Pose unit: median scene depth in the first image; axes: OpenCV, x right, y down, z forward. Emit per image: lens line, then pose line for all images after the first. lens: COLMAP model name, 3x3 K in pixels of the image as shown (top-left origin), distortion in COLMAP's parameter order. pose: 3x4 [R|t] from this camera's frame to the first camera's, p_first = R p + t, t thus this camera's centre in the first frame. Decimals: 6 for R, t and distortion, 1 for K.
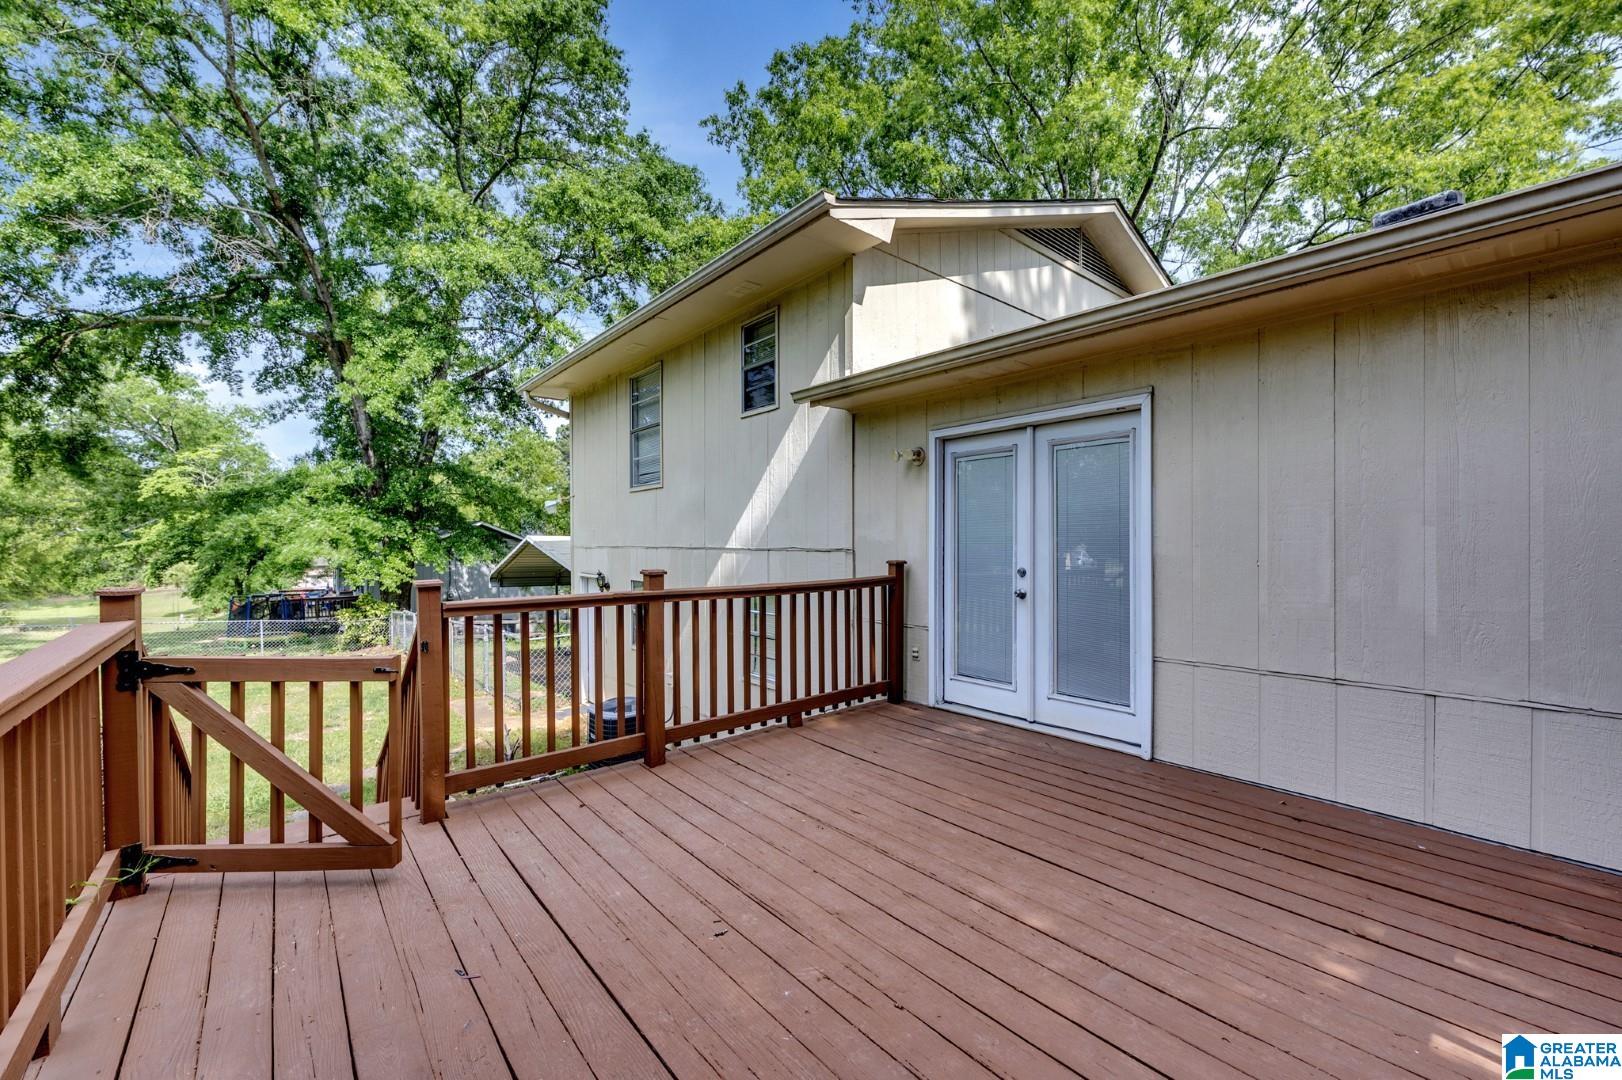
lens RADIAL K [[643.4, 0, 814.3], [0, 643.4, 547.0], [0, 0, 1]] dist [-0.004059, 0.000348]
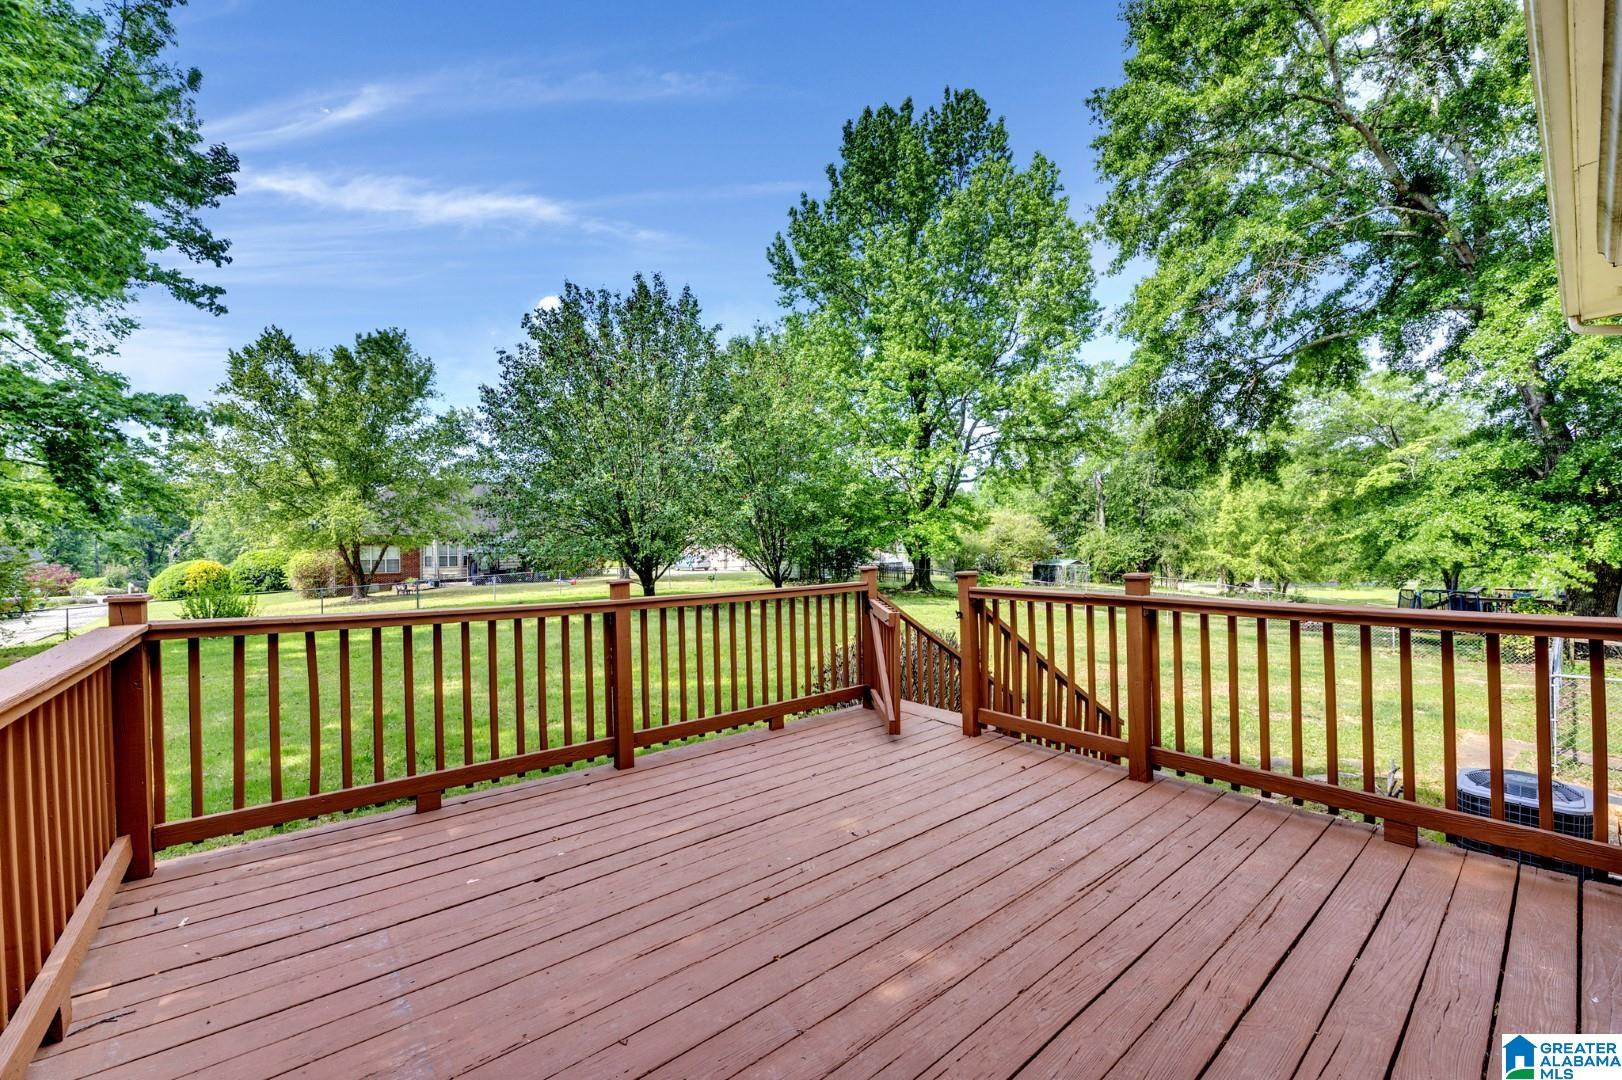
lens RADIAL K [[643.4, 0, 814.3], [0, 643.4, 547.0], [0, 0, 1]] dist [-0.004059, 0.000348]
pose [[0.002320, 0.014724, -0.999889, 0.444308], [-0.002312, 0.999889, 0.014719, -0.010636], [0.999995, 0.002278, 0.002354, 0.333999]]
